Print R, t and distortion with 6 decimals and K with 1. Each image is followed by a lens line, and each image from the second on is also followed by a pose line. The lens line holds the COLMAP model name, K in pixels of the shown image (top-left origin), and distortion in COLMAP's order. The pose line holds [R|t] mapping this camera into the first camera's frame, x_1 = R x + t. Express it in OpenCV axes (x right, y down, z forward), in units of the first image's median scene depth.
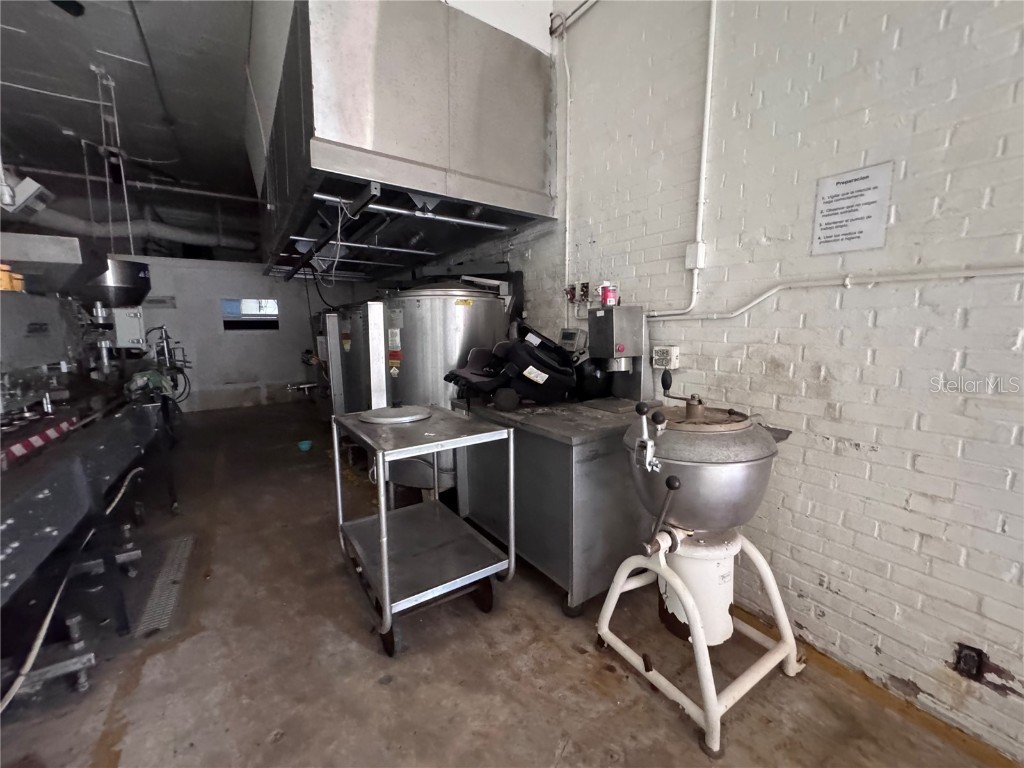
lens RADIAL K [[406.5, 0, 510.1], [0, 406.5, 381.1], [0, 0, 1]] dist [-0.003197, -0.000353]
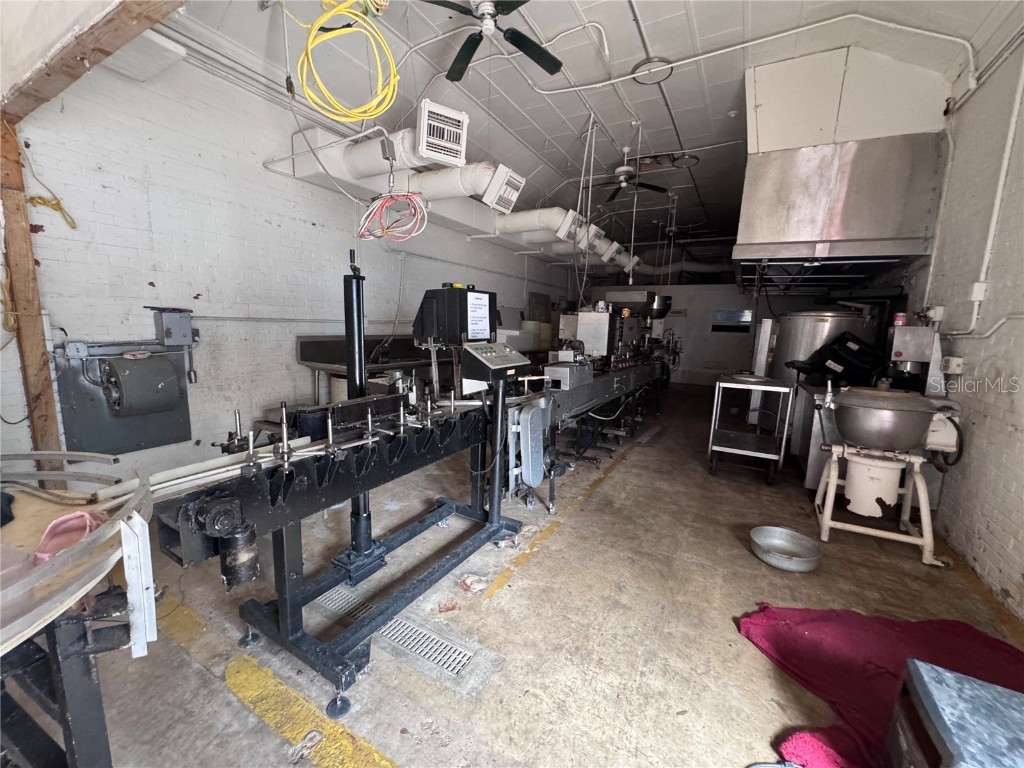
lens RADIAL K [[406.5, 0, 512.2], [0, 406.5, 385.0], [0, 0, 1]] dist [-0.003197, -0.000353]
pose [[0.444127, 0.155569, -0.882355, 0.749511], [-0.153331, 0.983479, 0.096220, 0.081076], [0.882746, 0.092559, 0.460643, -0.724320]]
